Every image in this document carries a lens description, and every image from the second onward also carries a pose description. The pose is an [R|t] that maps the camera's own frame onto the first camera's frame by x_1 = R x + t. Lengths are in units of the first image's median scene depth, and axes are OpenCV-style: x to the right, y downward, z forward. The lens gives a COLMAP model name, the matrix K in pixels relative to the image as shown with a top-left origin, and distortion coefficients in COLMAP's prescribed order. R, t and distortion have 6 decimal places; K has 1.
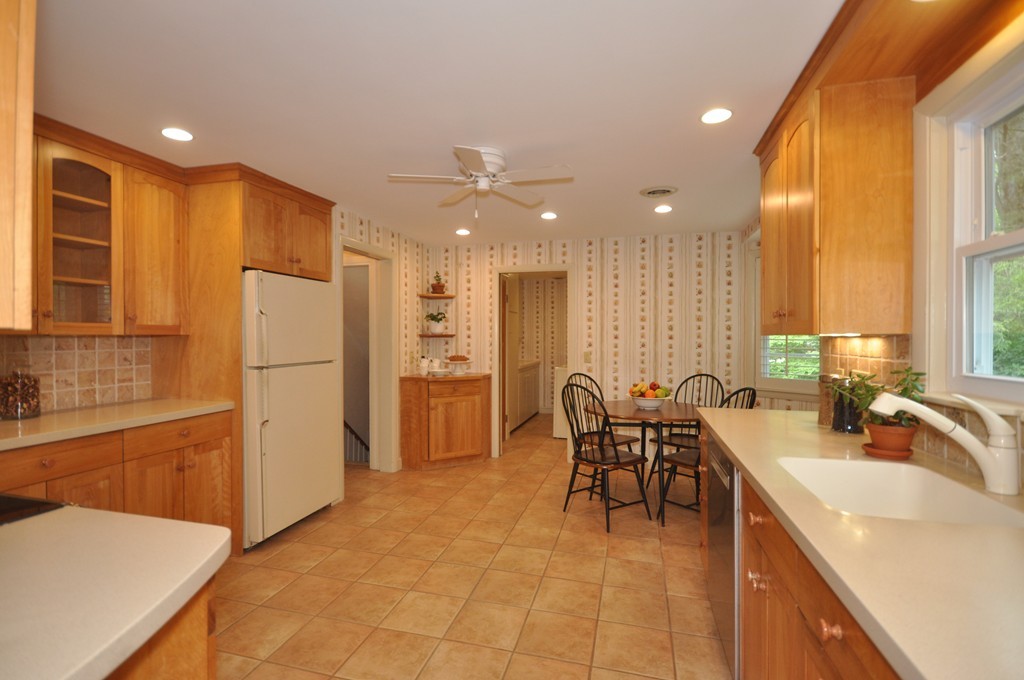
lens RADIAL K [[476.0, 0, 510.2], [0, 476.0, 340.5], [0, 0, 1]] dist [0.006394, -0.002177]
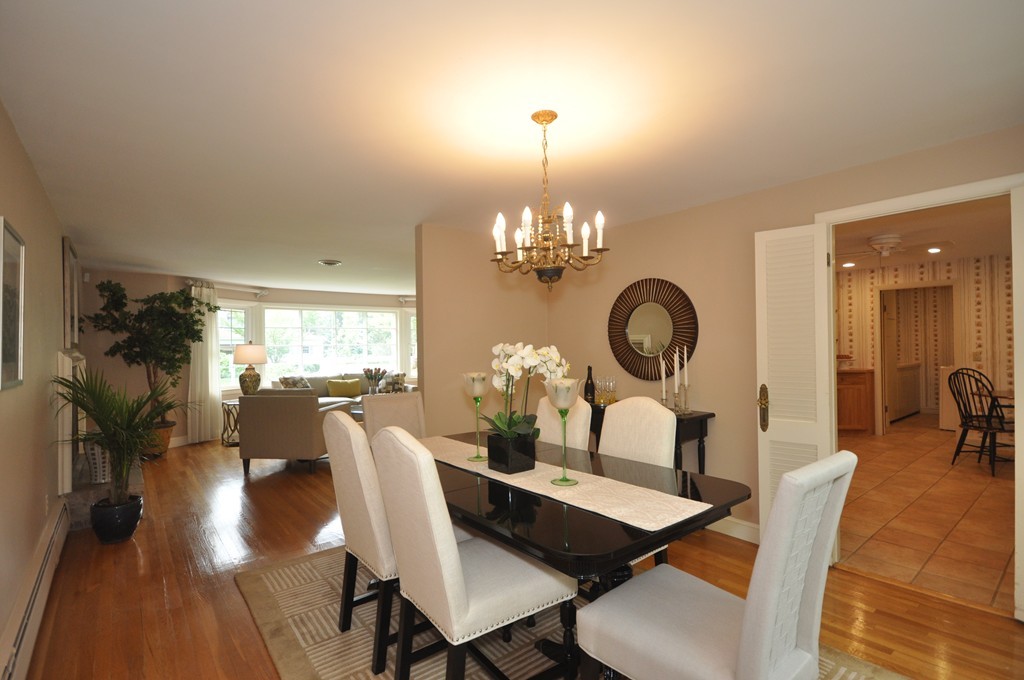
lens RADIAL K [[476.0, 0, 511.0], [0, 476.0, 341.4], [0, 0, 1]] dist [0.006394, -0.002177]
pose [[0.805982, -0.016382, -0.591713, -0.065713], [0.009625, 0.999848, -0.014571, 0.004025], [0.591861, 0.006048, 0.806017, -0.616394]]
